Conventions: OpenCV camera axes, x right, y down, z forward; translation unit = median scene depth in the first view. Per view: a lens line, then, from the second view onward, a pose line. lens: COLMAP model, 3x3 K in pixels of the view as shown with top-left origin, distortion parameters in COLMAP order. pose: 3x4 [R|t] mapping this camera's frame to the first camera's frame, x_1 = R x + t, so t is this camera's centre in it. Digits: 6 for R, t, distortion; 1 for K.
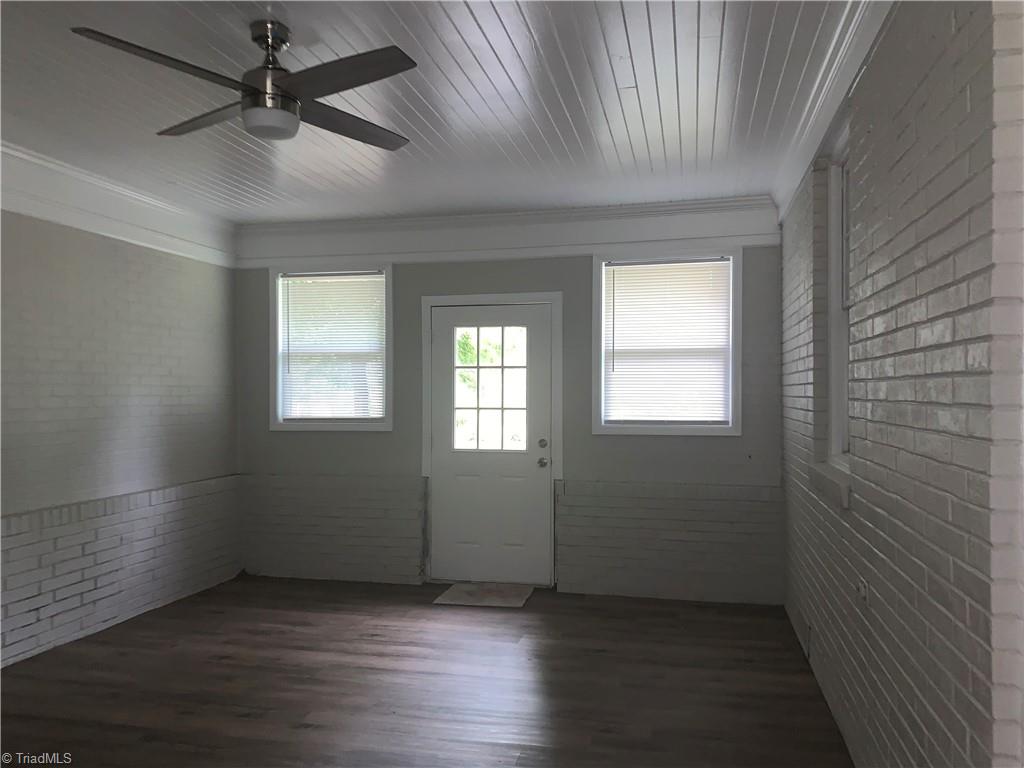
lens RADIAL K [[801.5, 0, 519.6], [0, 801.5, 385.7], [0, 0, 1]] dist [0.001538, -0.007442]
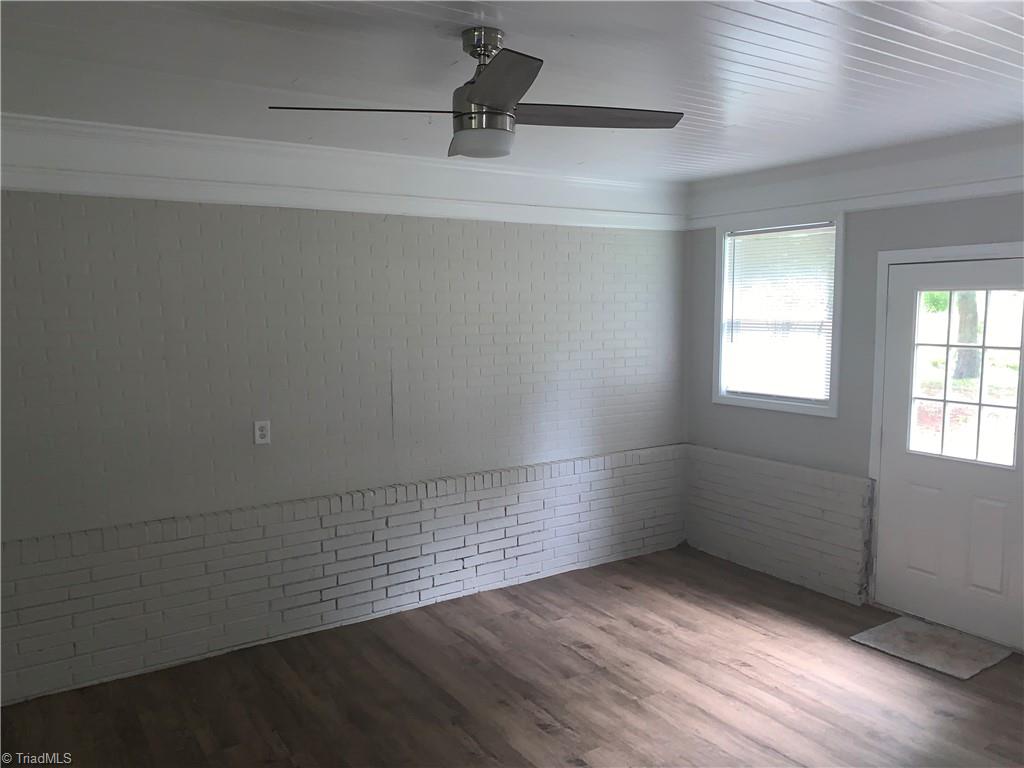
lens RADIAL K [[797.1, 0, 506.5], [0, 797.1, 381.4], [0, 0, 1]] dist [0.037063, -0.016095]
pose [[0.719796, 0.063591, -0.691267, 0.207680], [0.012777, 0.994413, 0.104781, -0.089002], [0.694068, -0.084253, 0.714962, 0.202488]]
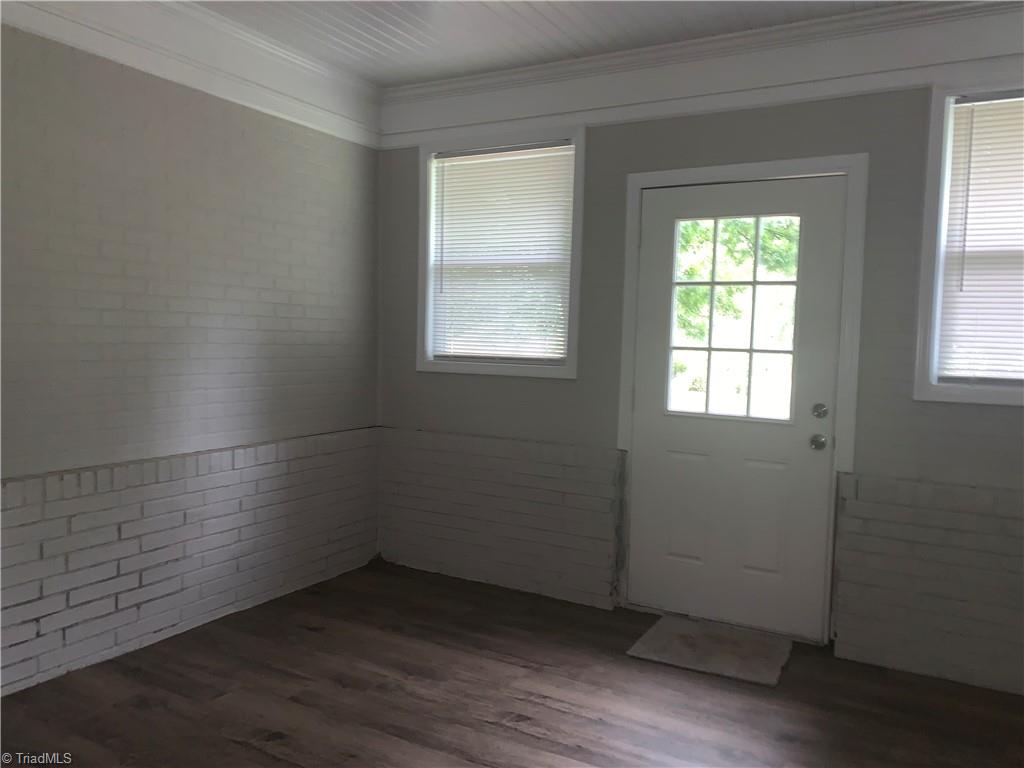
lens RADIAL K [[797.1, 0, 506.5], [0, 797.1, 381.4], [0, 0, 1]] dist [0.037063, -0.016095]
pose [[0.958021, 0.042901, -0.283470, -0.031099], [-0.025403, 0.997554, 0.065119, 0.020149], [0.285570, -0.055184, 0.956768, 0.413376]]
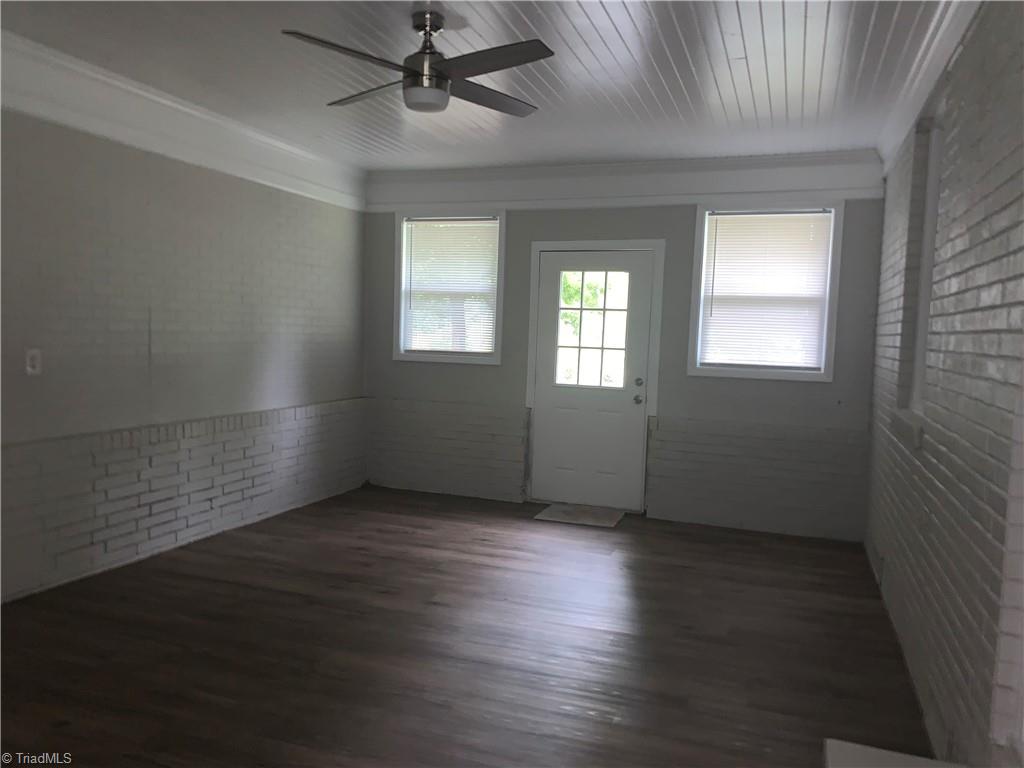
lens RADIAL K [[797.1, 0, 506.5], [0, 797.1, 381.4], [0, 0, 1]] dist [0.037063, -0.016095]
pose [[0.990815, 0.043202, -0.128140, -0.012314], [-0.034010, 0.996746, 0.073076, -0.000919], [0.130880, -0.068046, 0.989060, -0.106757]]
